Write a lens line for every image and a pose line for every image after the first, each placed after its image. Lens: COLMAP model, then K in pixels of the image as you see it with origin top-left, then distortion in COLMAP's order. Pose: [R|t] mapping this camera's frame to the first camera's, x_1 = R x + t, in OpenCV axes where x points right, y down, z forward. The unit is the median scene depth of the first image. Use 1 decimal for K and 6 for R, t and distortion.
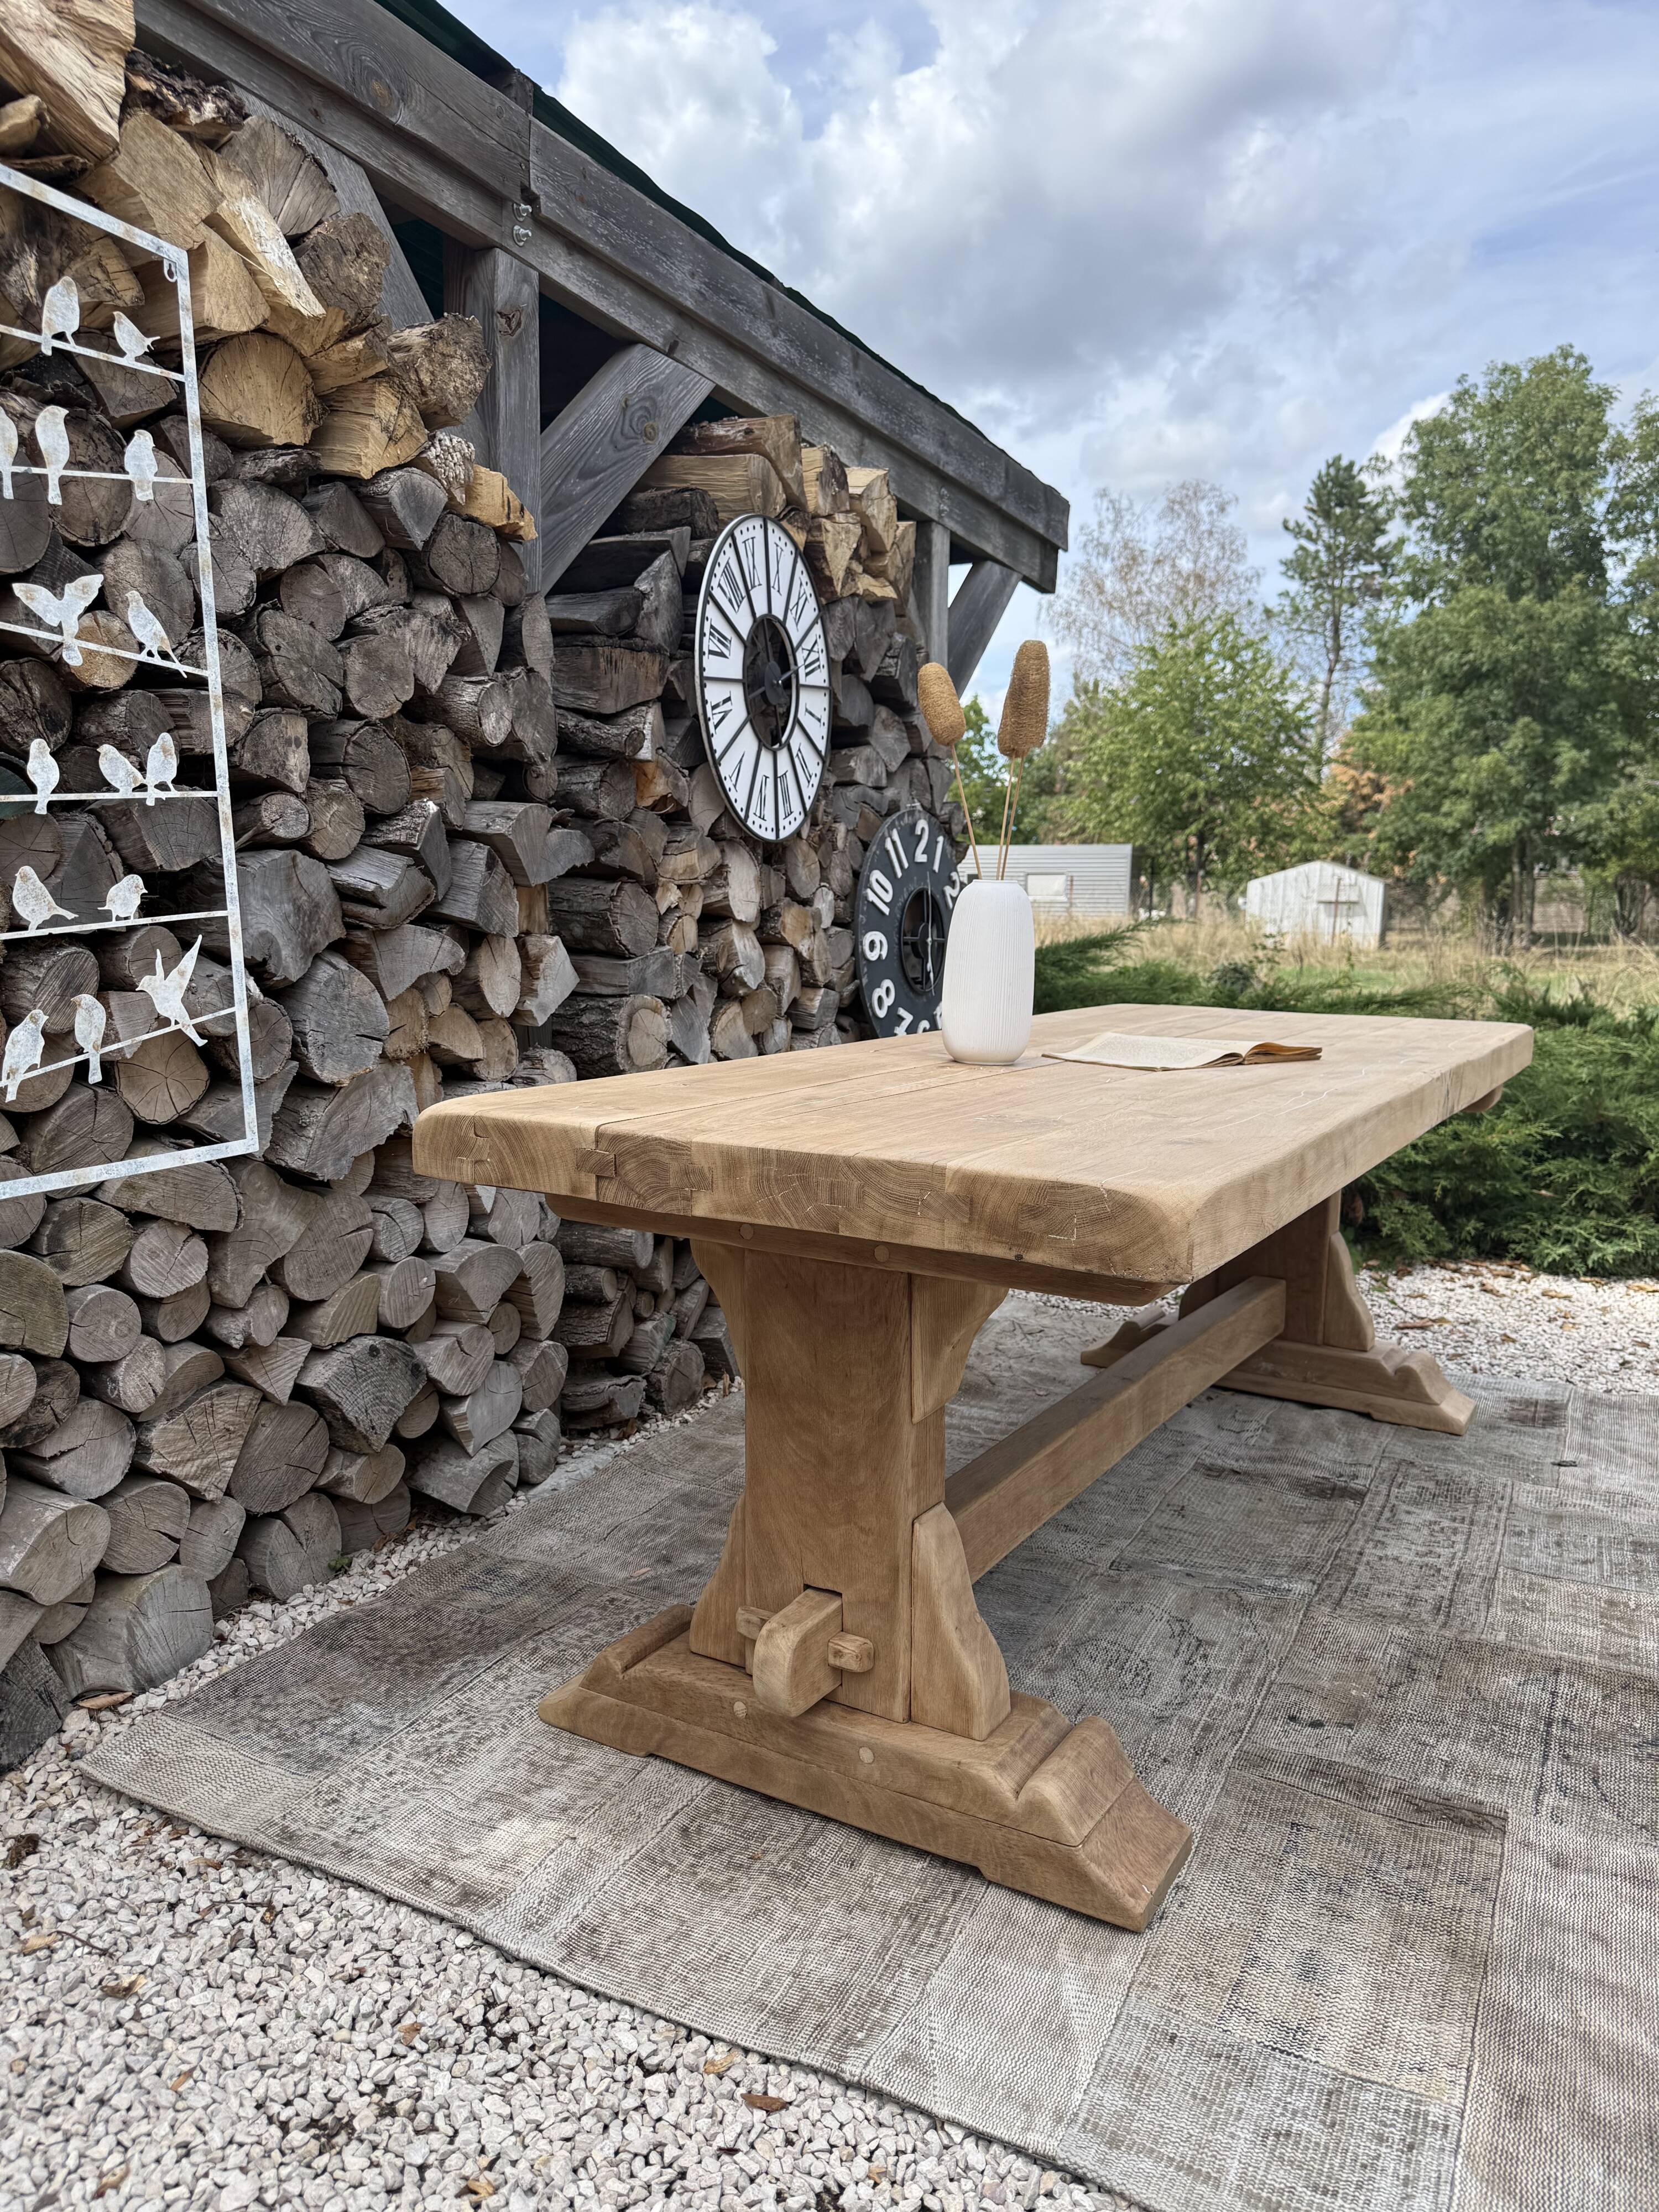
lens RADIAL K [[1549.3, 0, 823.0], [0, 1549.3, 1120.2], [0, 0, 1]] dist [0.118527, -0.187891]
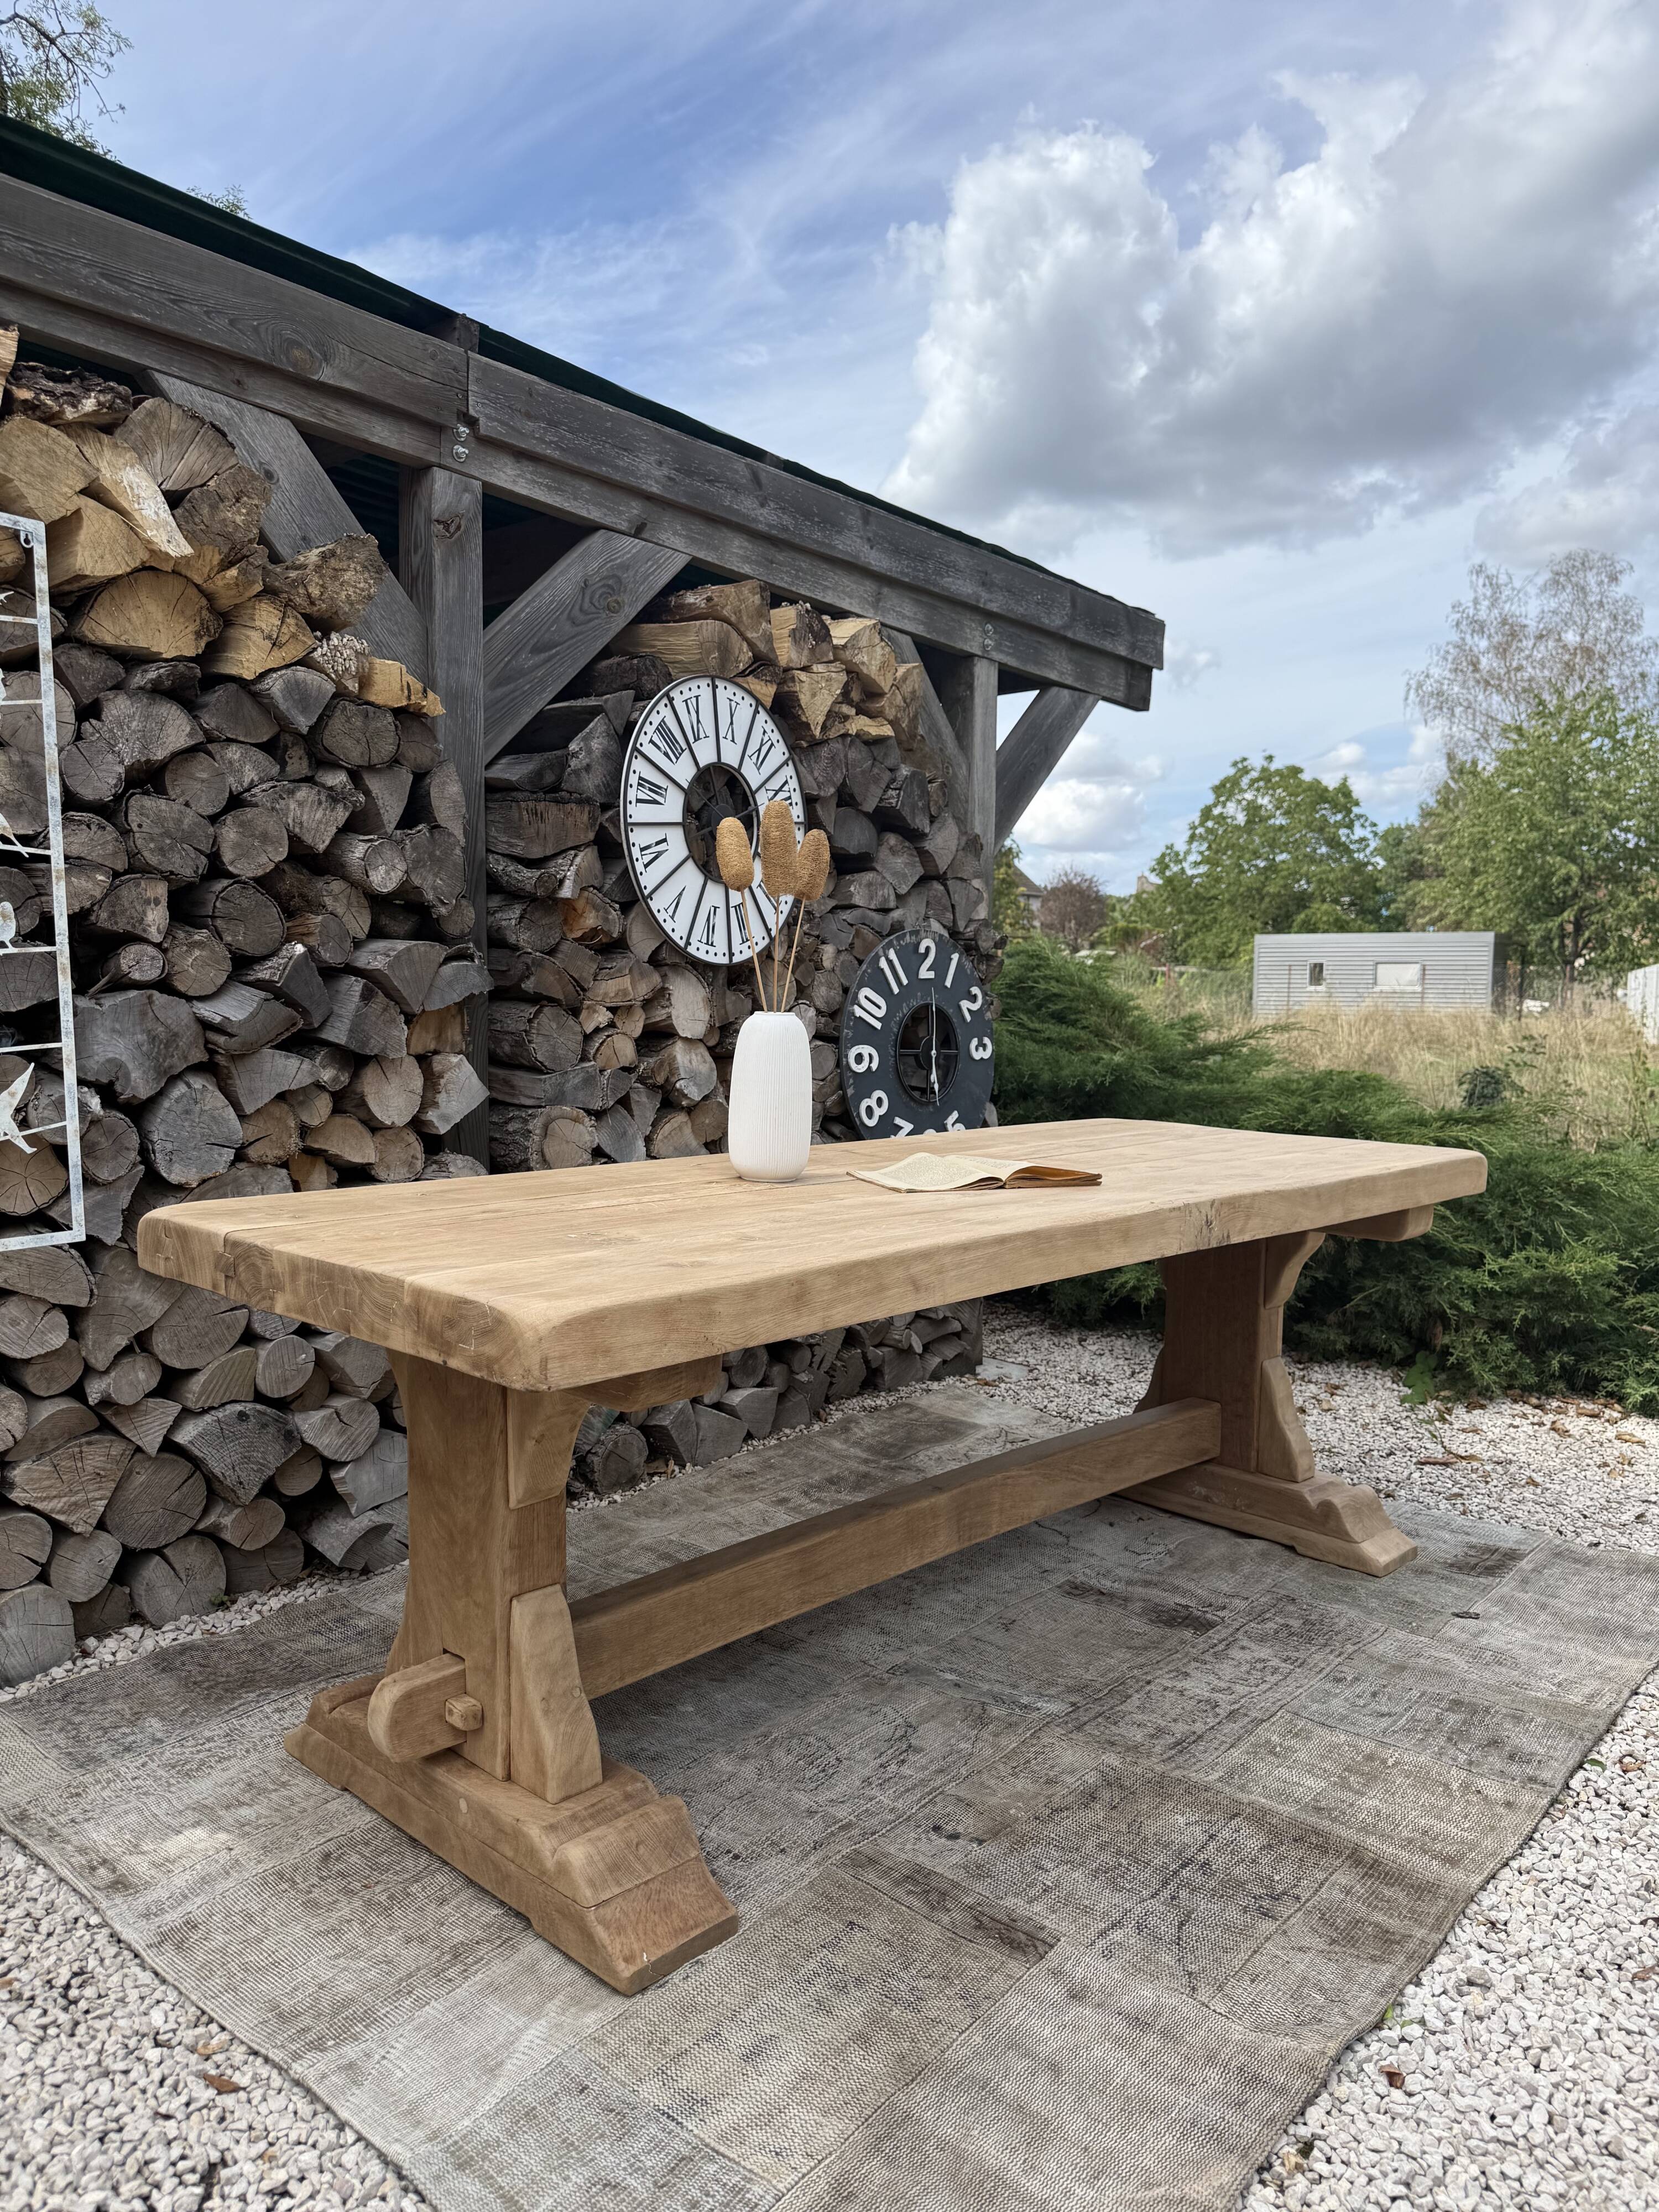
lens RADIAL K [[1549.3, 0, 823.0], [0, 1549.3, 1120.2], [0, 0, 1]] dist [0.118527, -0.187891]
pose [[0.973374, 0.019955, -0.228351, 0.341225], [-0.032783, 0.998082, -0.052522, -0.020231], [0.226865, 0.058609, 0.972161, -0.036586]]
